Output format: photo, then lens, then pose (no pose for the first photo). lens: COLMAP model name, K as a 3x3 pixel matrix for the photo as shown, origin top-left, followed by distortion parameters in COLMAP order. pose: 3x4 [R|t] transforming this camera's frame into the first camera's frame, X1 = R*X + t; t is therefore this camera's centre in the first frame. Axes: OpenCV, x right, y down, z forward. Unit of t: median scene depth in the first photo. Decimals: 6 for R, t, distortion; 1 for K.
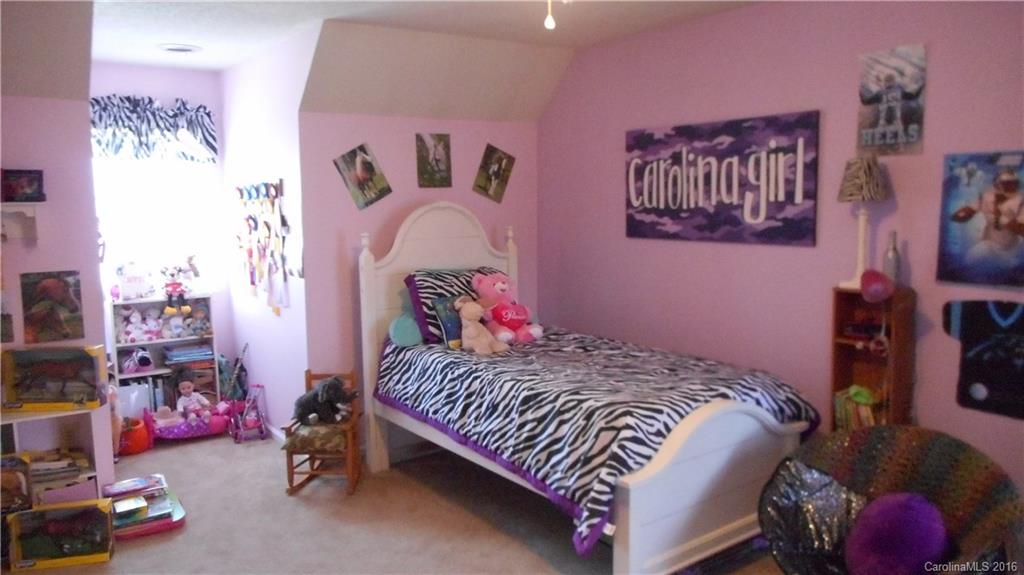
lens RADIAL K [[762.0, 0, 512.3], [0, 762.0, 288.1], [0, 0, 1]] dist [-0.002300, 0.007357]
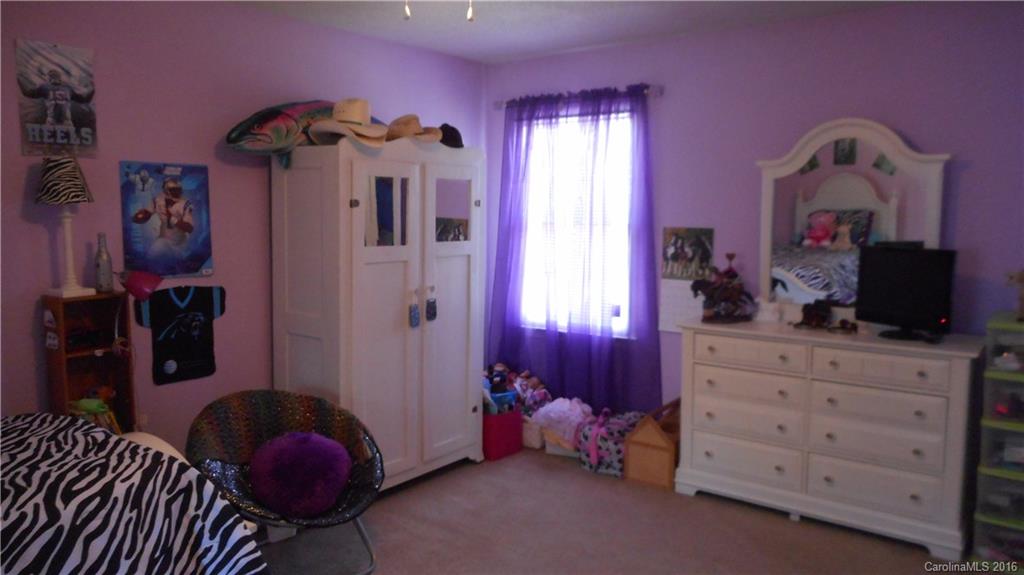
lens RADIAL K [[762.0, 0, 511.8], [0, 762.0, 284.4], [0, 0, 1]] dist [-0.002300, 0.007357]
pose [[-0.307796, -0.090140, 0.947173, -0.637709], [0.103752, 0.986386, 0.127587, -0.082796], [-0.945779, 0.137541, -0.294254, 0.815593]]
